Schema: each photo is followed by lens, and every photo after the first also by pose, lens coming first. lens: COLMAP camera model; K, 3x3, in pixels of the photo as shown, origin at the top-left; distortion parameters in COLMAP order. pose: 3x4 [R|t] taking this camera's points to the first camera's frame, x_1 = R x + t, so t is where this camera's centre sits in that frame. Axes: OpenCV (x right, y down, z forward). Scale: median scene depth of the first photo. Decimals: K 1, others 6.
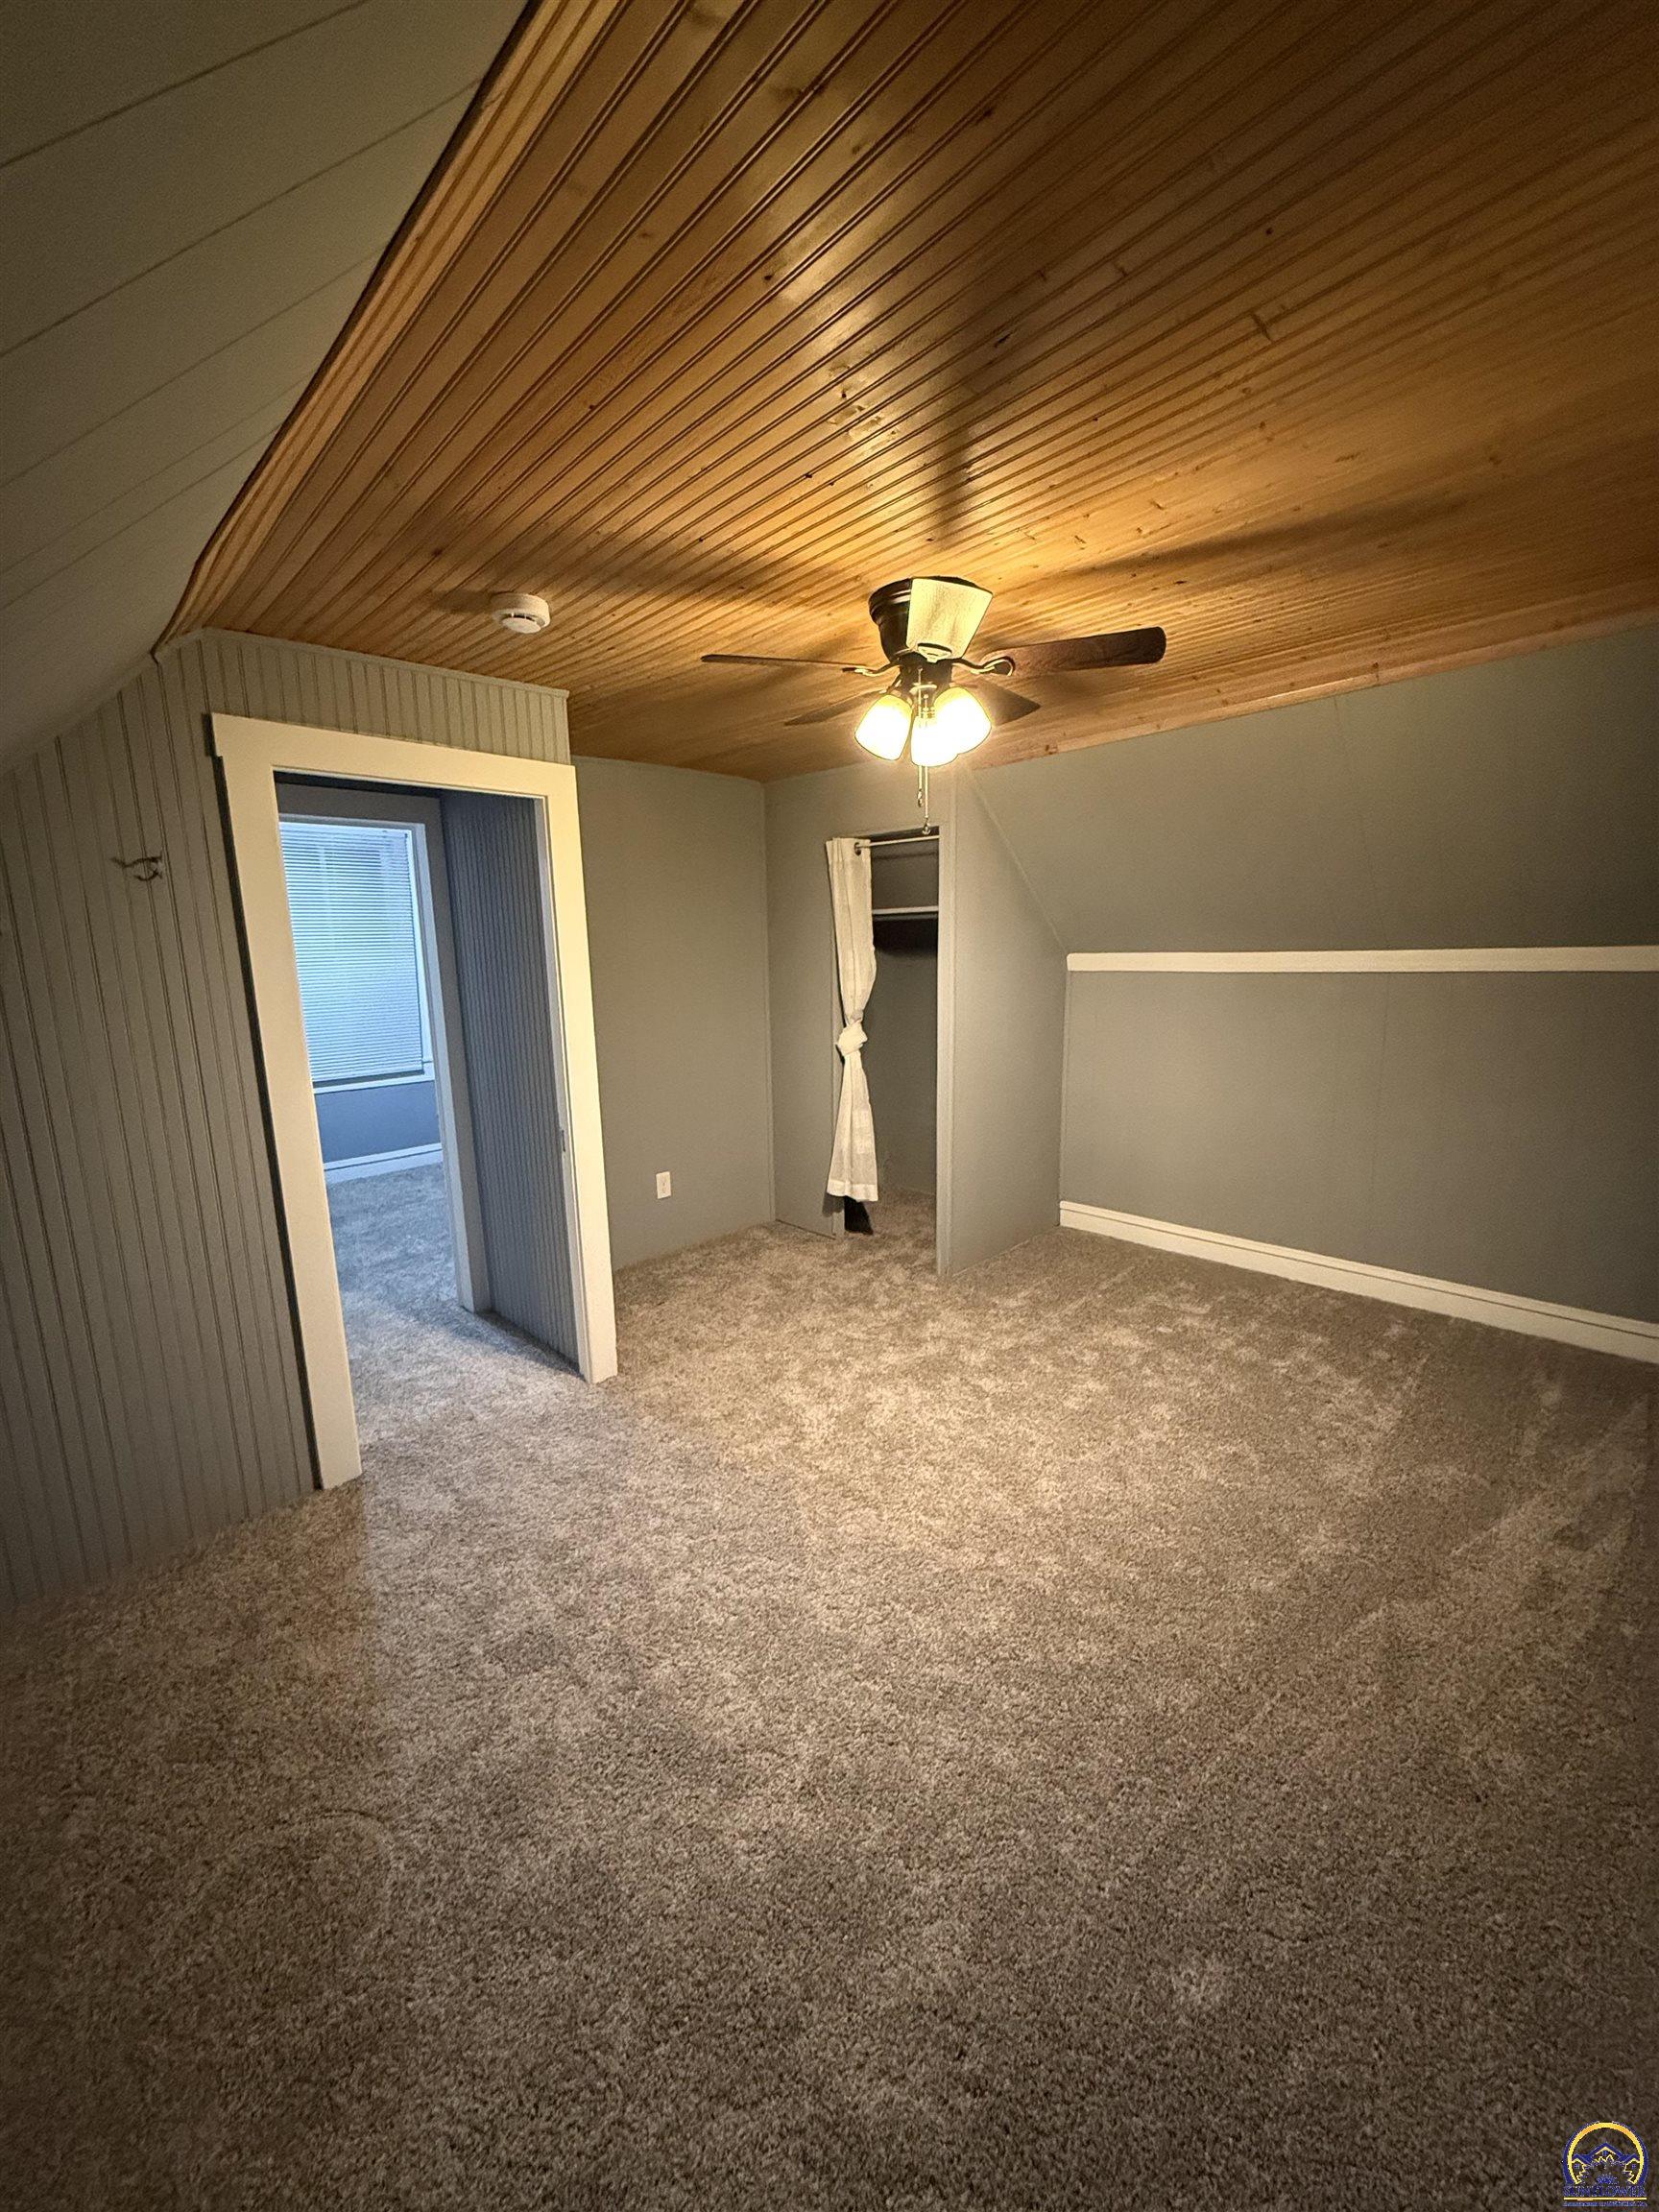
lens RADIAL K [[885.3, 0, 830.9], [0, 885.3, 1099.7], [0, 0, 1]] dist [0.002182, 0.000093]
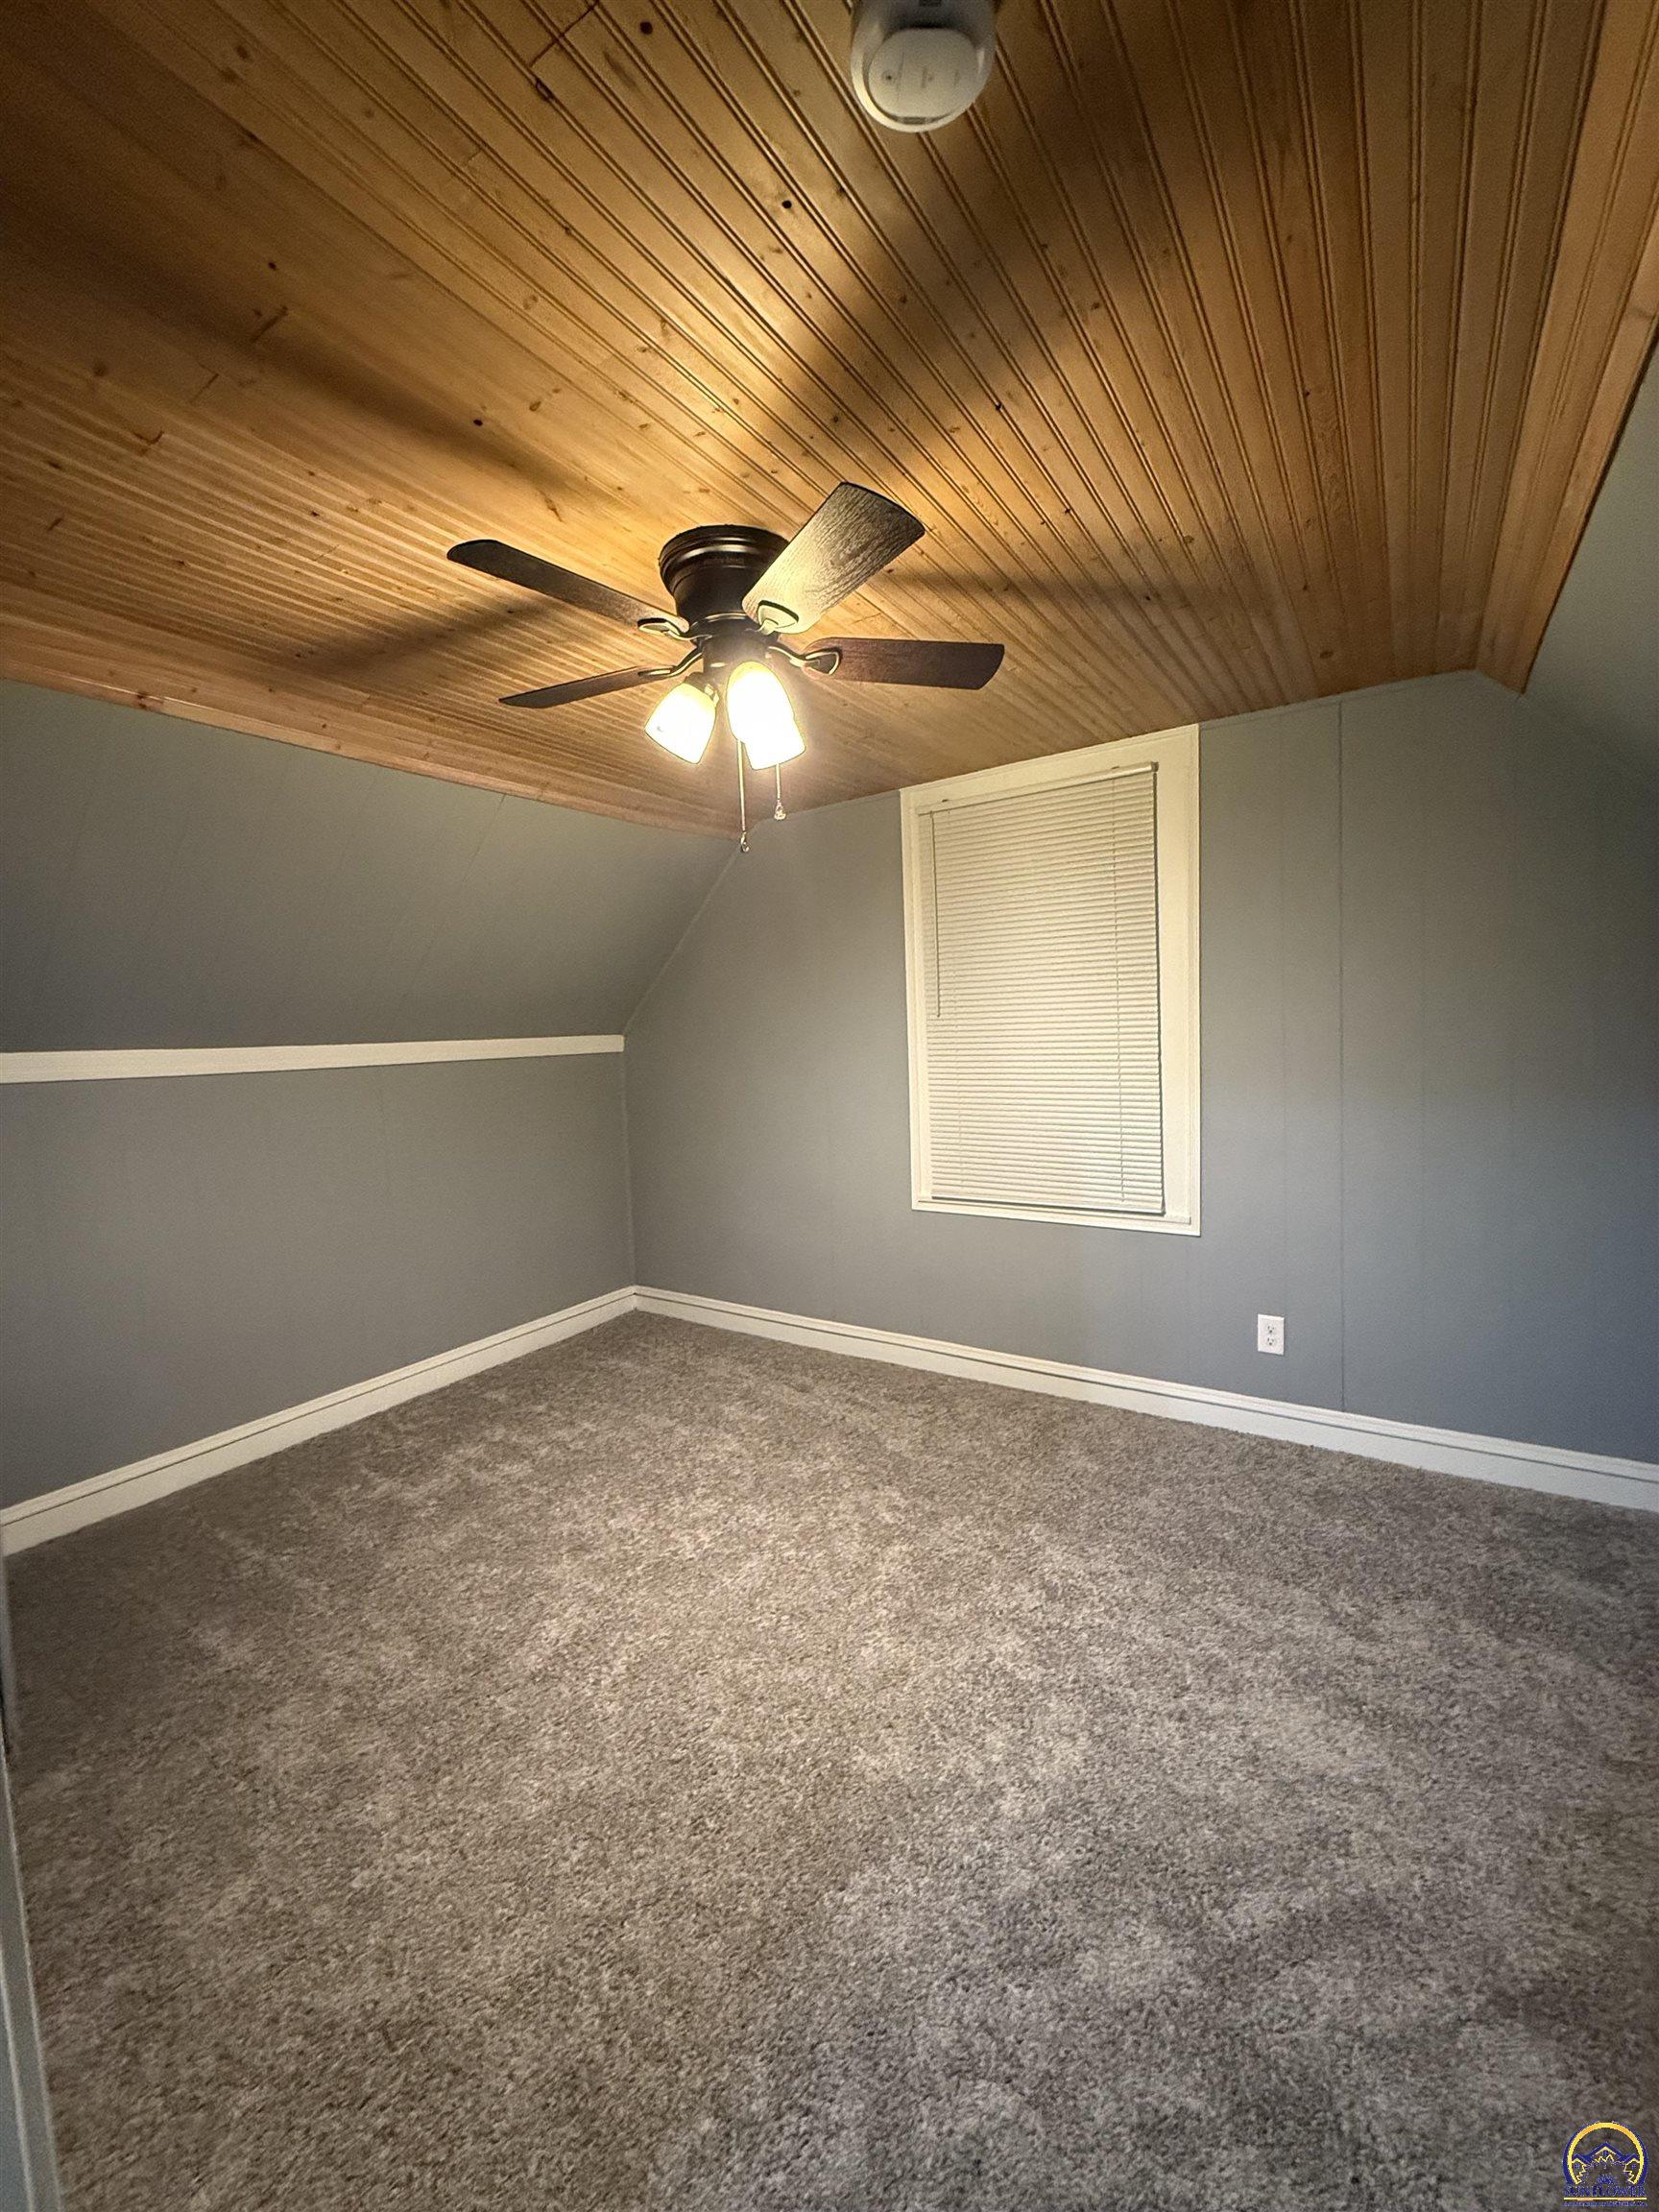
lens RADIAL K [[885.3, 0, 833.8], [0, 885.3, 1116.3], [0, 0, 1]] dist [0.002182, 0.000093]
pose [[-0.241123, -0.058855, 0.968708, -0.512638], [0.203669, 0.972863, 0.109803, -0.108314], [-0.948883, 0.223772, -0.222592, 0.857433]]
